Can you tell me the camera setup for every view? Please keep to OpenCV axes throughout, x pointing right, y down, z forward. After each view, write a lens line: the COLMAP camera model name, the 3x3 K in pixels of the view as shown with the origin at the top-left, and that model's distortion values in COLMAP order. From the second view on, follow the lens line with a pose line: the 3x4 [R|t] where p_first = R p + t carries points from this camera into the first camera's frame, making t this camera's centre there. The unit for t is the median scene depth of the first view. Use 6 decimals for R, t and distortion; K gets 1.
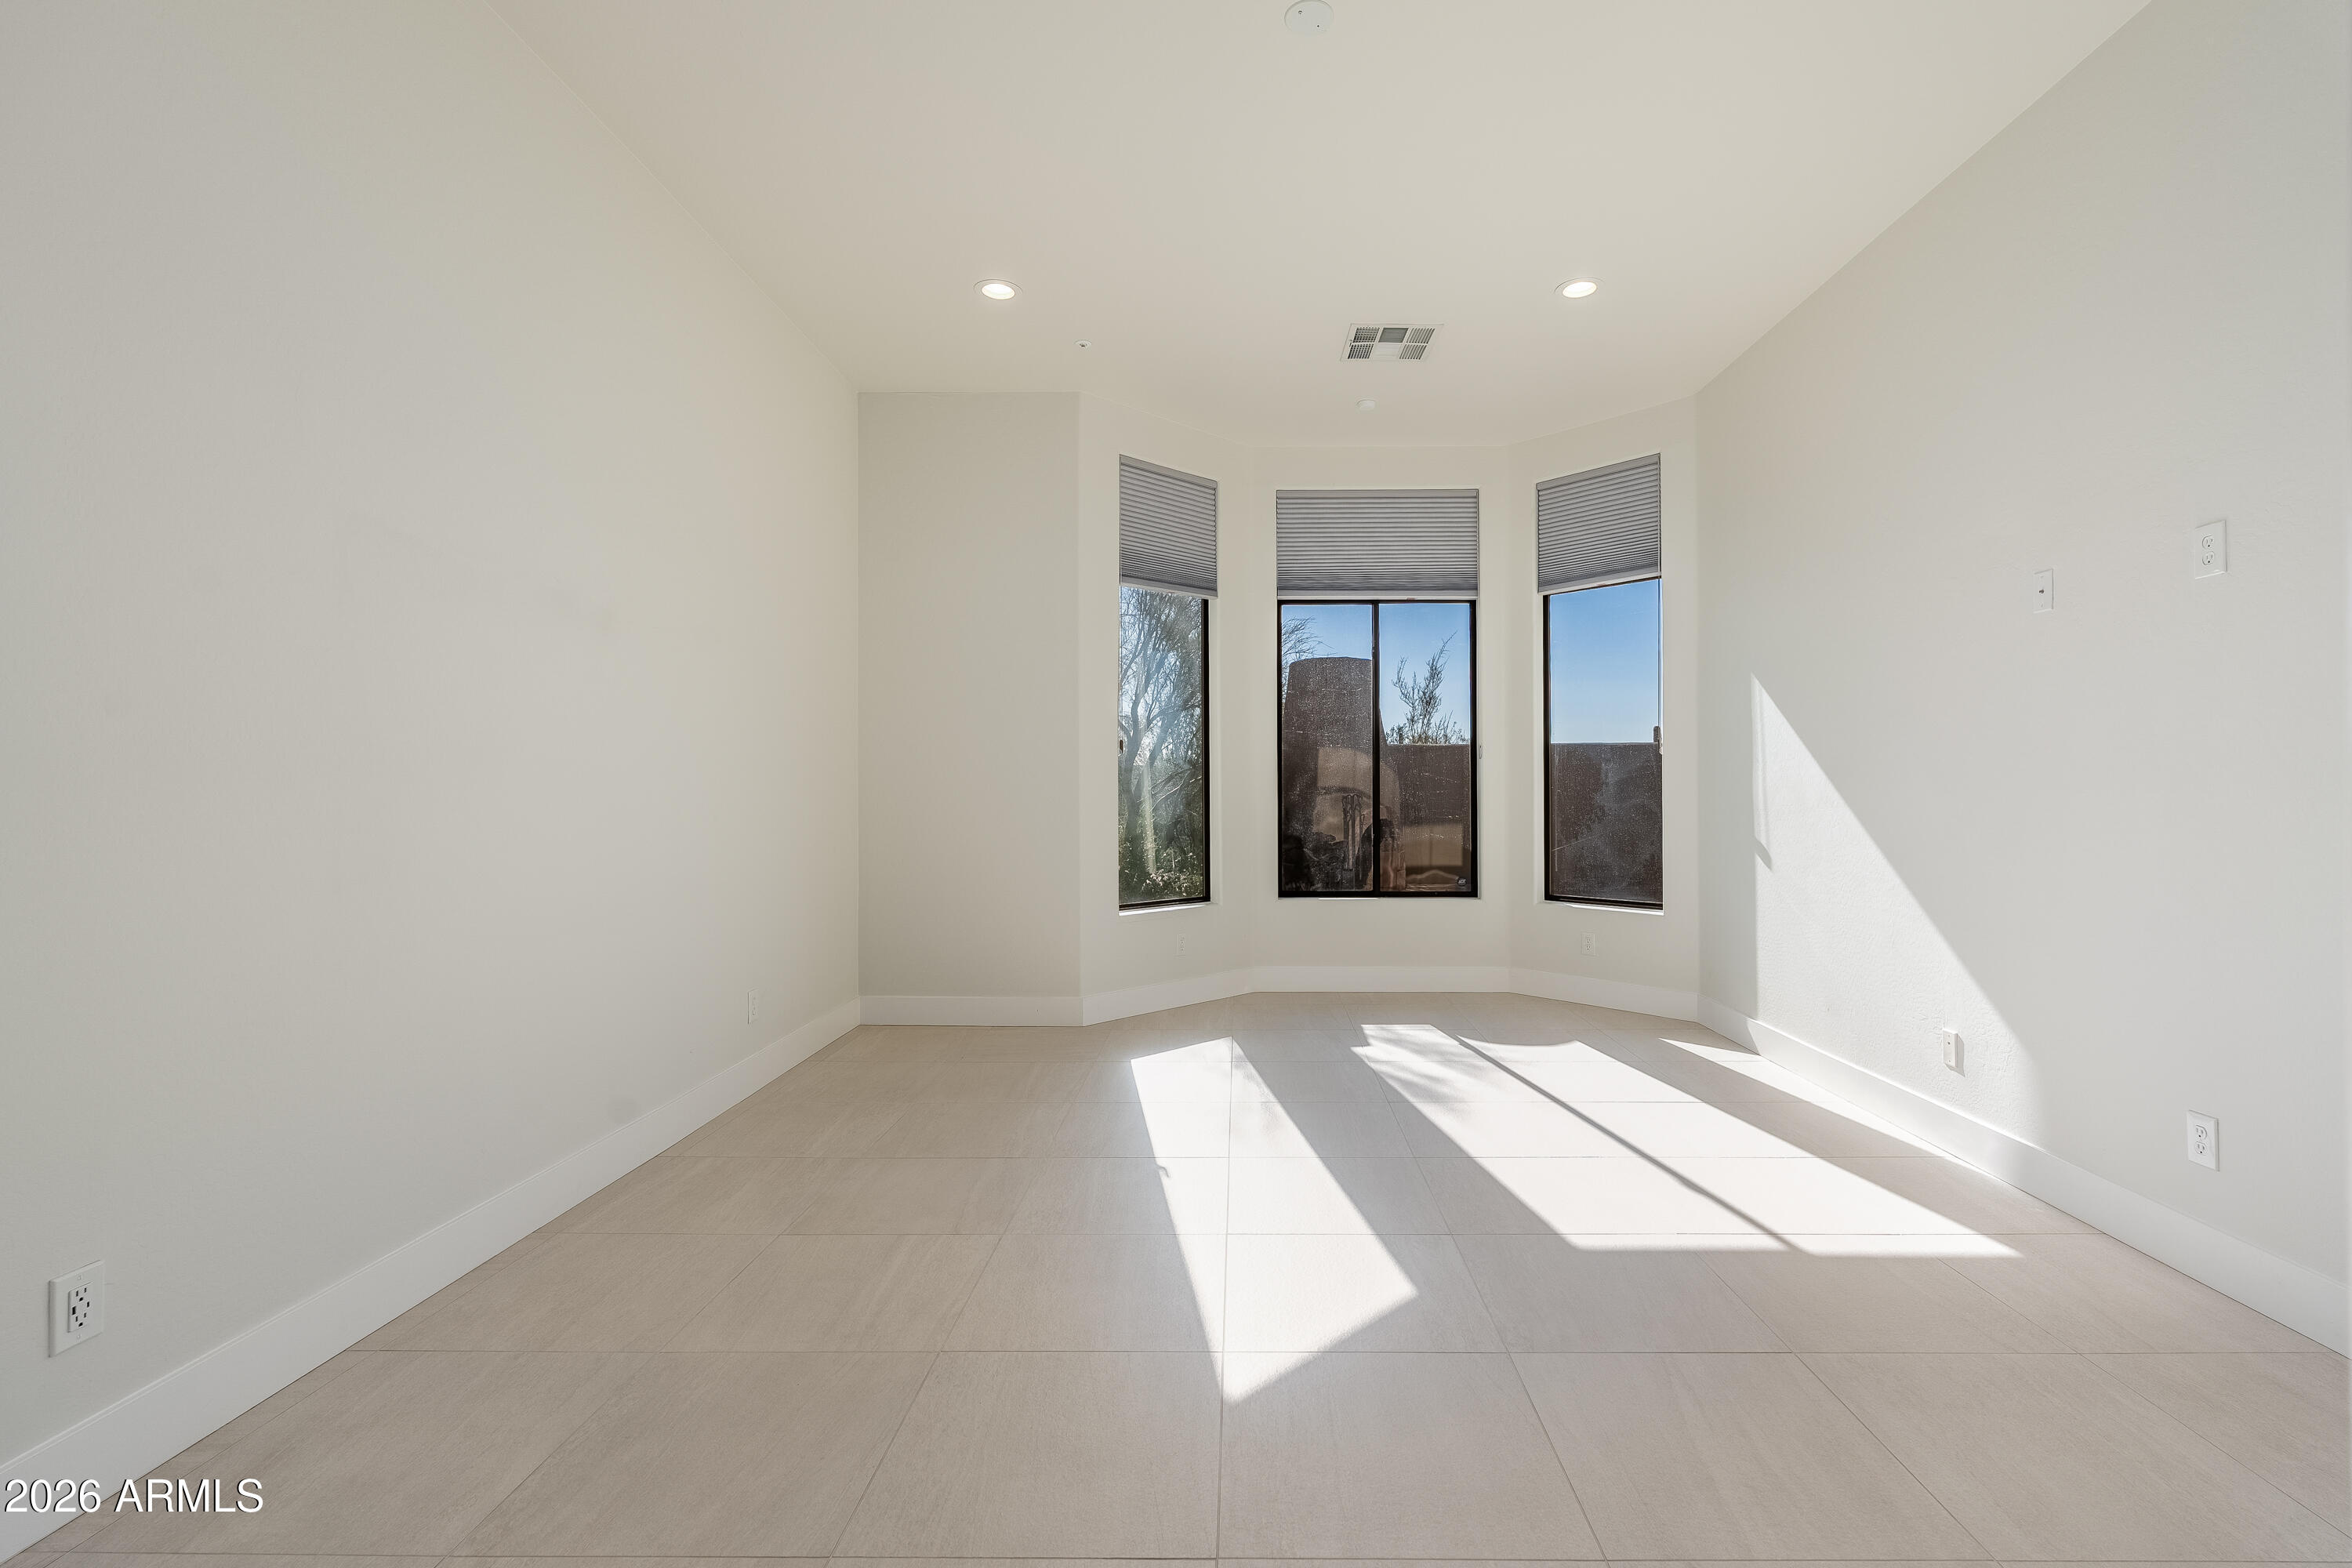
lens RADIAL K [[1025.4, 0, 1181.1], [0, 1025.4, 782.5], [0, 0, 1]] dist [-0.000112, -0.000037]
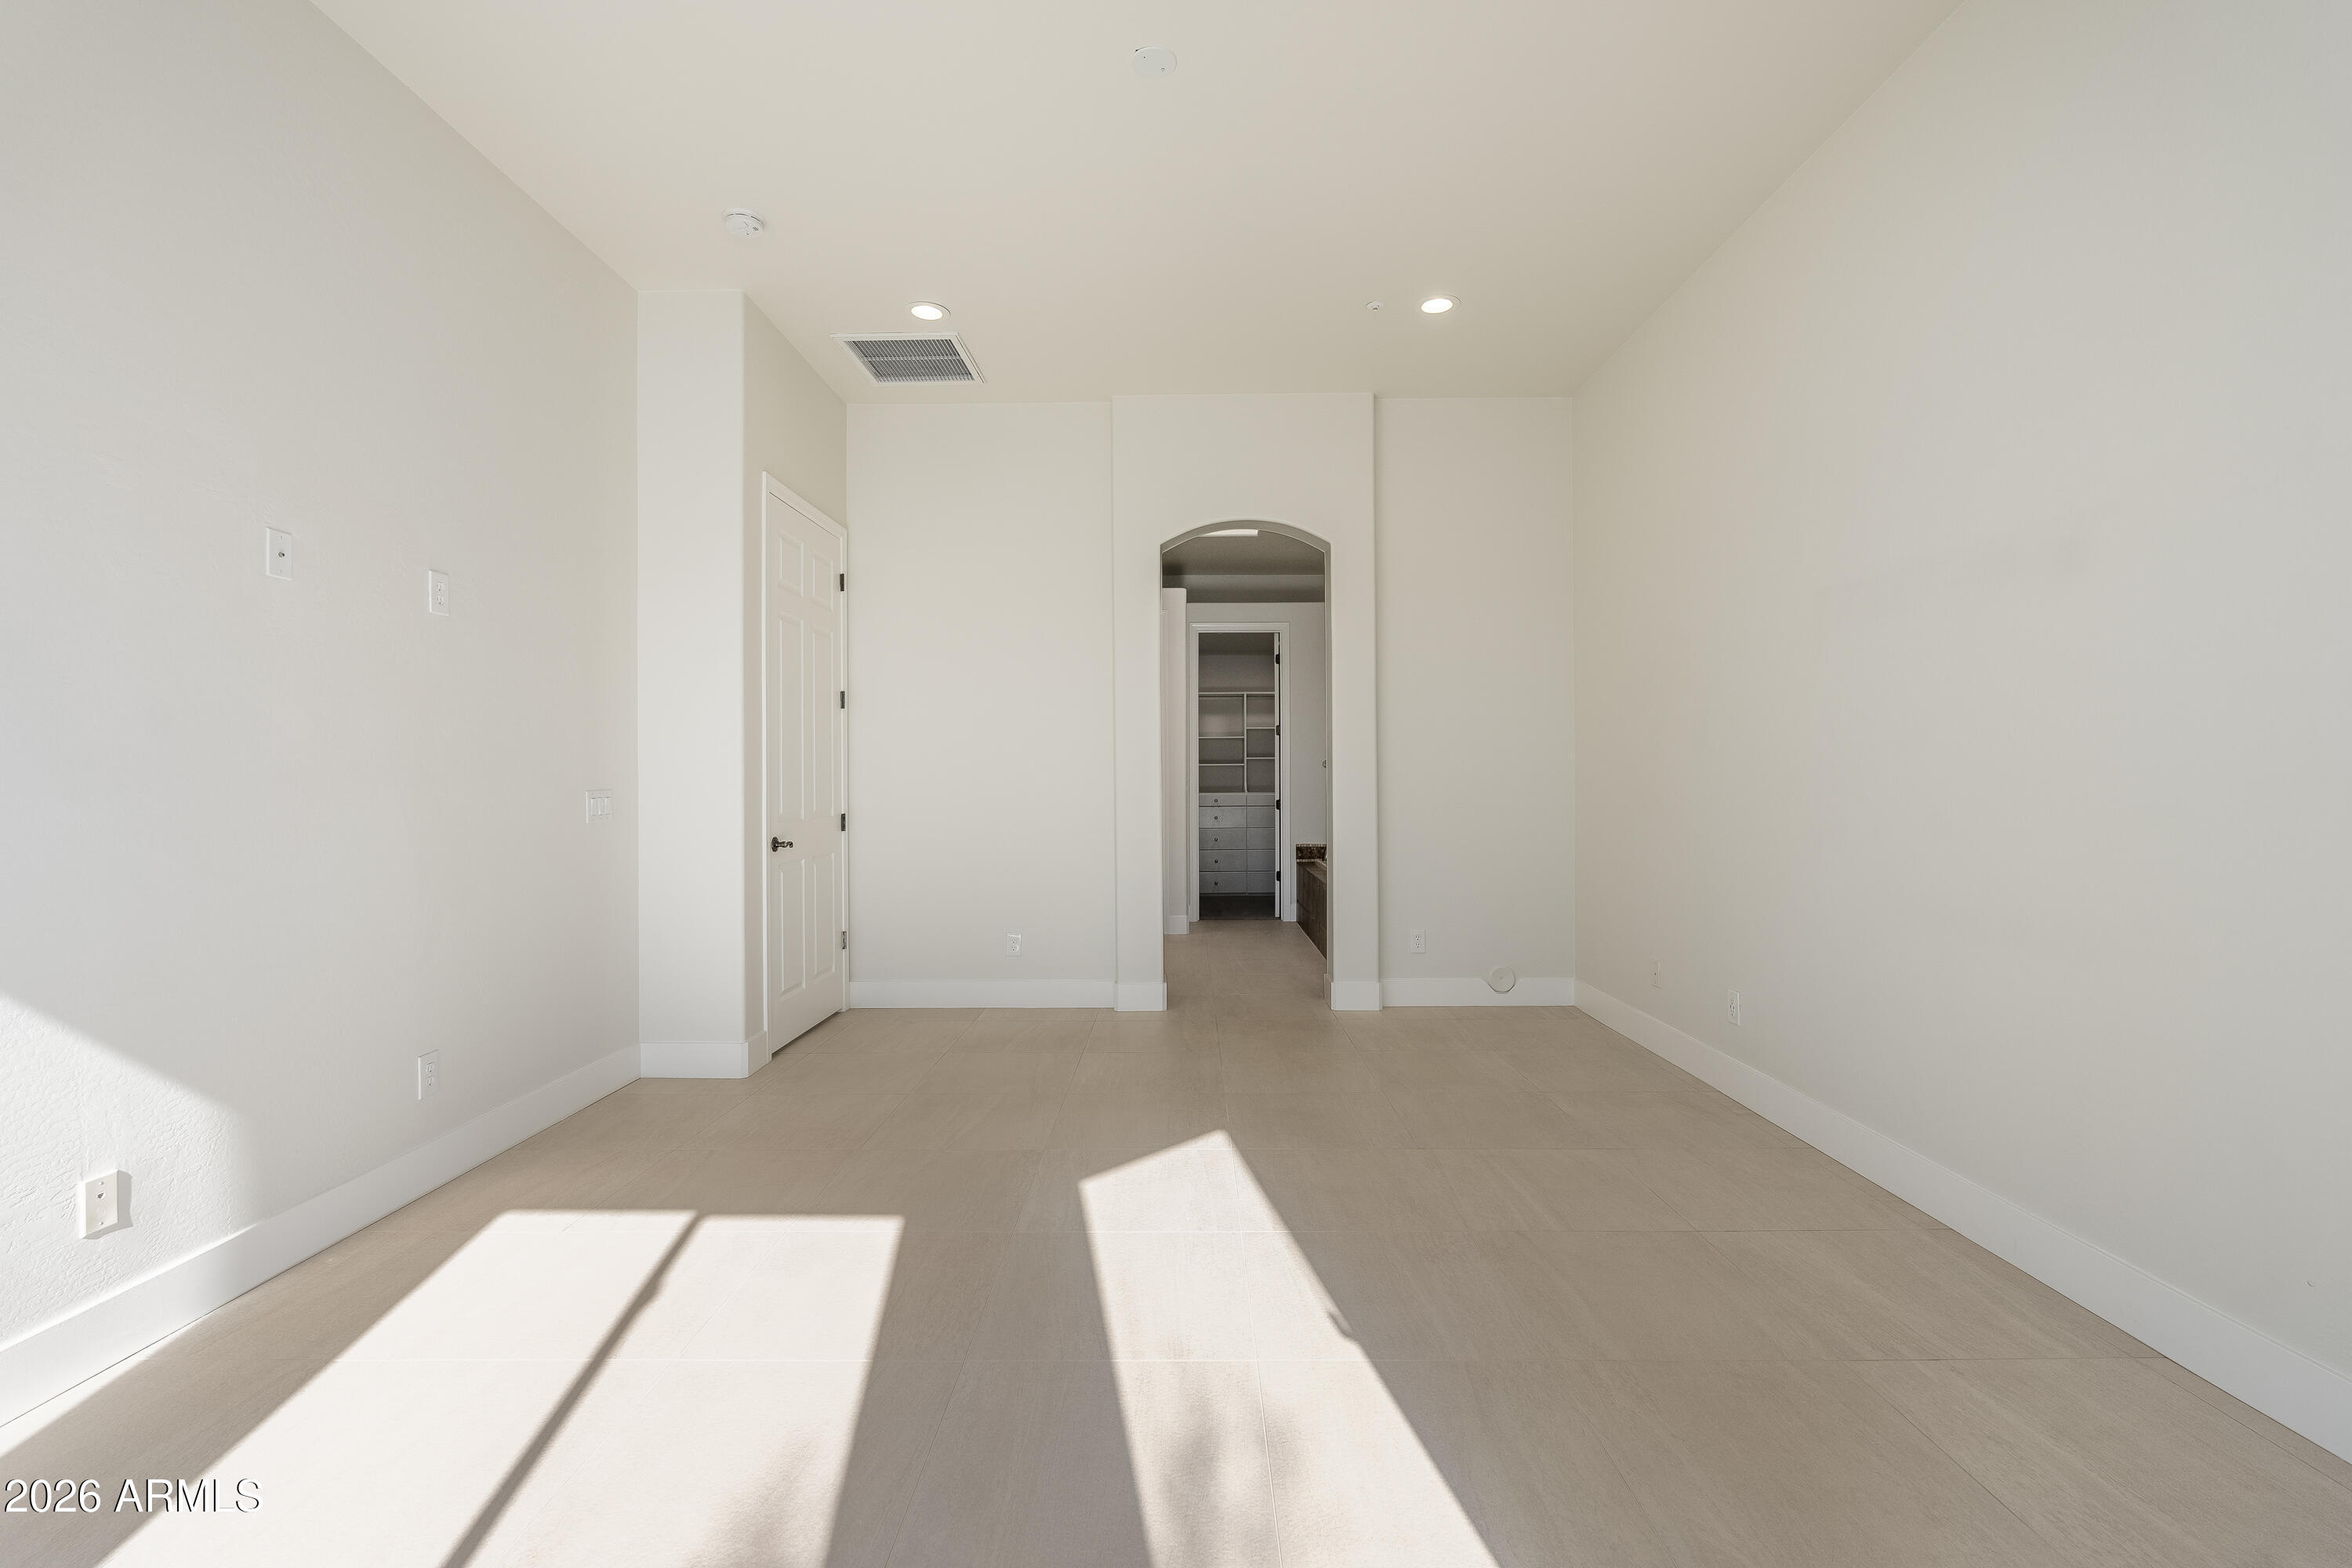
lens RADIAL K [[1025.4, 0, 1171.5], [0, 1025.4, 781.0], [0, 0, 1]] dist [-0.000112, -0.000037]
pose [[-0.998622, 0.003468, -0.052363, 0.144000], [0.003324, 0.999990, 0.002832, 0.005373], [0.052372, 0.002654, -0.998624, 1.742974]]
